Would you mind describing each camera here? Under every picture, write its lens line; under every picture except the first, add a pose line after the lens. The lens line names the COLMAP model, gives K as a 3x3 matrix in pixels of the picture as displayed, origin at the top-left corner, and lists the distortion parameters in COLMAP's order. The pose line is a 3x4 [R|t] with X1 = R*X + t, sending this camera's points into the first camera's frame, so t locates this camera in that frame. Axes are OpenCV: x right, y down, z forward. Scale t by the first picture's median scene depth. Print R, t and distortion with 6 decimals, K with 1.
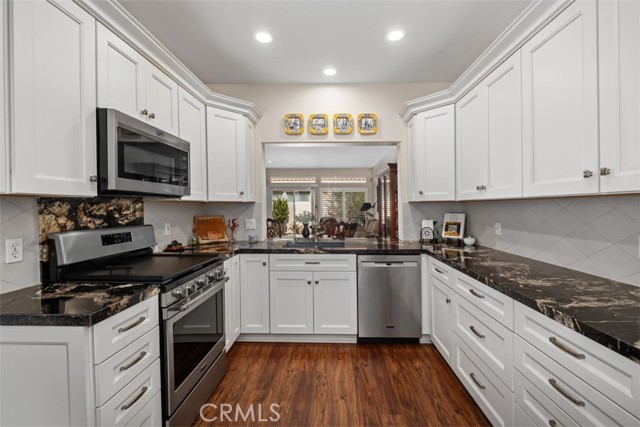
lens RADIAL K [[277.9, 0, 318.2], [0, 277.9, 215.1], [0, 0, 1]] dist [0.001190, -0.000500]
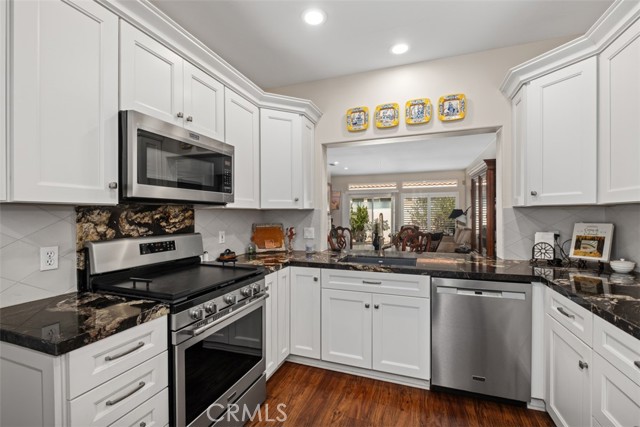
lens RADIAL K [[259.6, 0, 317.9], [0, 259.6, 224.9], [0, 0, 1]] dist [0.000459, -0.004508]
pose [[0.943793, 0.010026, -0.330386, 0.080946], [-0.006240, 0.999902, 0.012519, -0.007032], [0.330479, -0.009754, 0.943763, 0.225605]]
